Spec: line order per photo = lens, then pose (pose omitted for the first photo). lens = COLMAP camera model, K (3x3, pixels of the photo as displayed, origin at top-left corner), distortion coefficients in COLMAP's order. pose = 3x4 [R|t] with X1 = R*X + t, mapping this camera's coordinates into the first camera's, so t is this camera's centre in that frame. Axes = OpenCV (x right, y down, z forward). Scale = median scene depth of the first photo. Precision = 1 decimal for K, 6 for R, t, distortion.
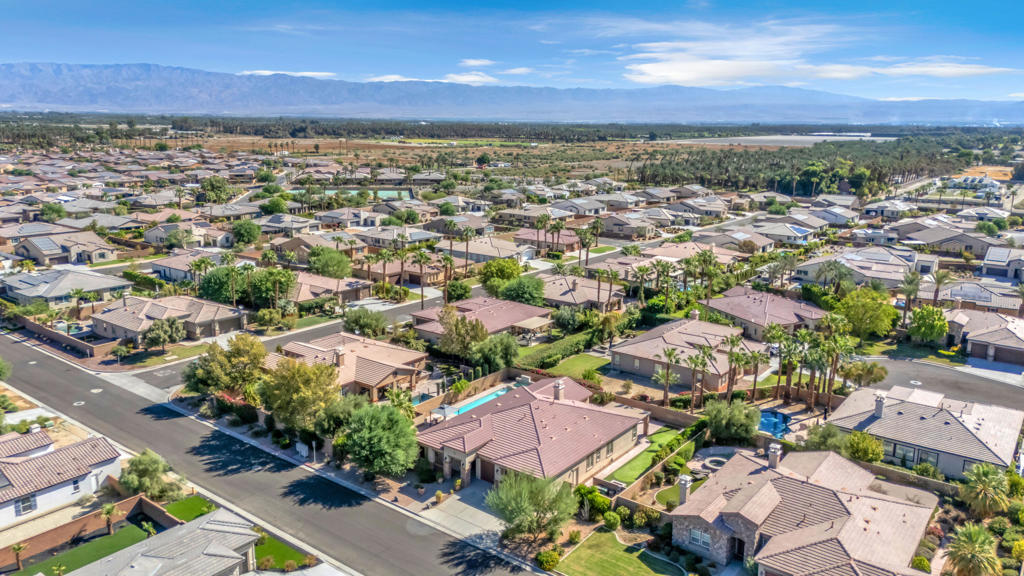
lens RADIAL K [[748.9, 0, 512.0], [0, 748.9, 288.0], [0, 0, 1]] dist [0.077939, -0.066419]
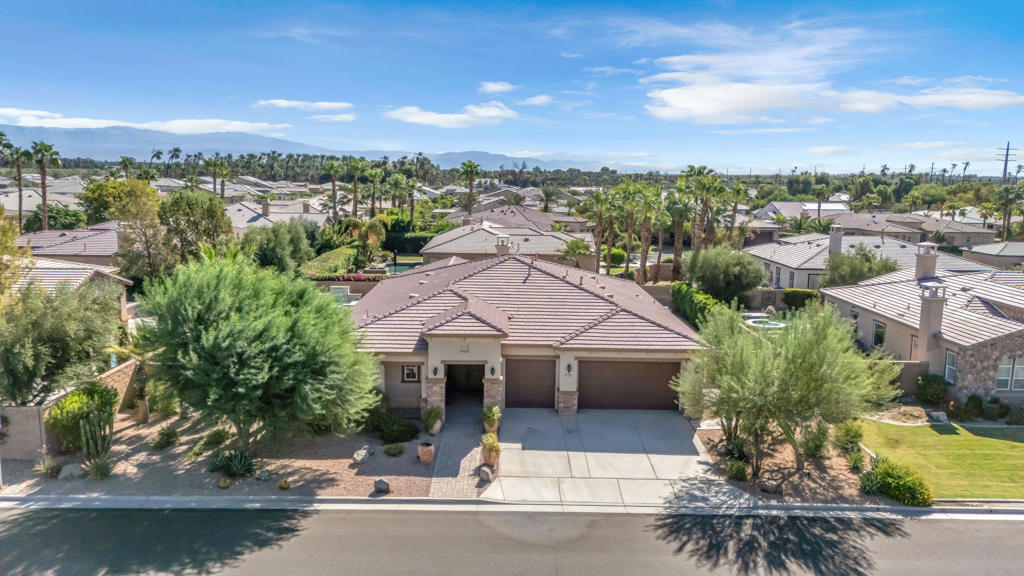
lens RADIAL K [[748.9, 0, 512.0], [0, 748.9, 288.0], [0, 0, 1]] dist [0.077939, -0.066419]
pose [[0.784237, -0.090832, 0.613777, -0.294056], [0.127495, 0.991708, -0.016142, 0.192258], [-0.607221, 0.090913, 0.789315, 0.648769]]
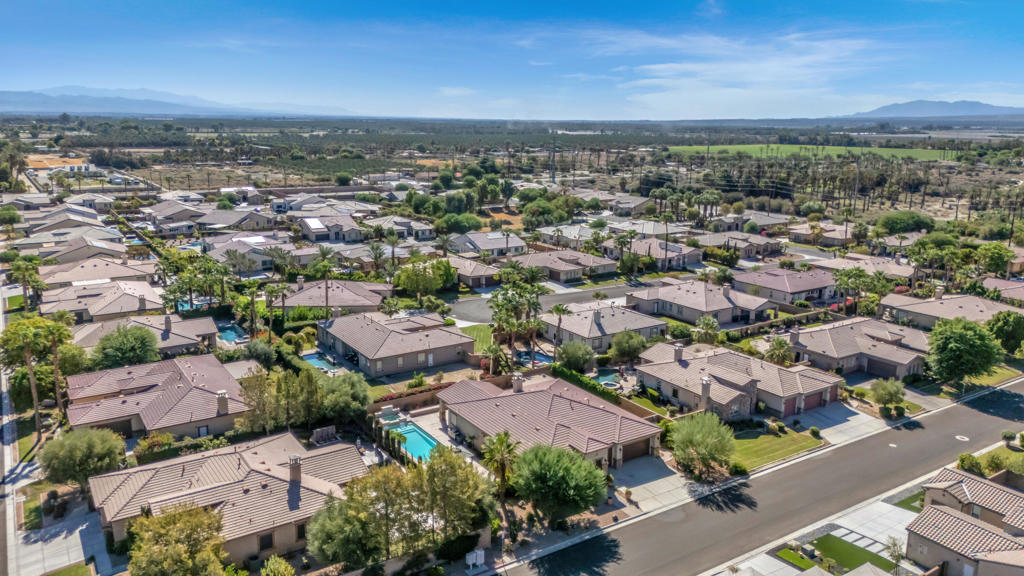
lens RADIAL K [[748.9, 0, 512.0], [0, 748.9, 288.0], [0, 0, 1]] dist [0.077939, -0.066419]
pose [[0.322682, -0.217127, 0.921267, -0.962663], [0.200731, 0.966891, 0.157572, -0.170550], [-0.924978, 0.134082, 0.355582, 0.703461]]
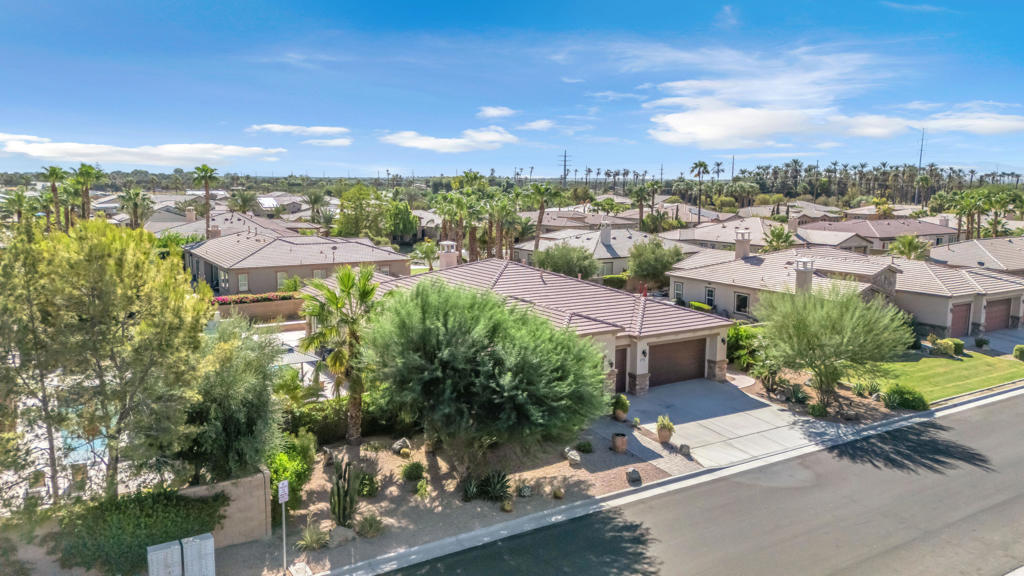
lens RADIAL K [[748.9, 0, 512.0], [0, 748.9, 288.0], [0, 0, 1]] dist [0.077939, -0.066419]
pose [[0.345421, -0.141309, 0.927748, -0.478647], [0.202967, 0.976449, 0.073158, 0.142201], [-0.916236, 0.163032, 0.365967, 0.857964]]
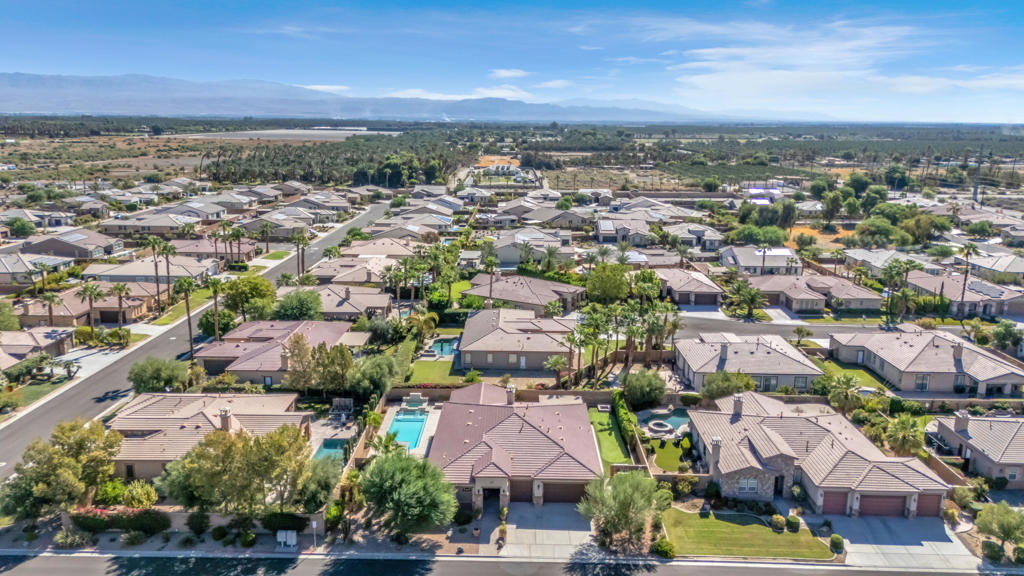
lens RADIAL K [[748.9, 0, 512.0], [0, 748.9, 288.0], [0, 0, 1]] dist [0.077939, -0.066419]
pose [[0.799021, -0.134863, 0.585985, -0.552435], [0.130187, 0.990209, 0.050377, -0.057655], [-0.587041, 0.036035, 0.808755, 0.225280]]
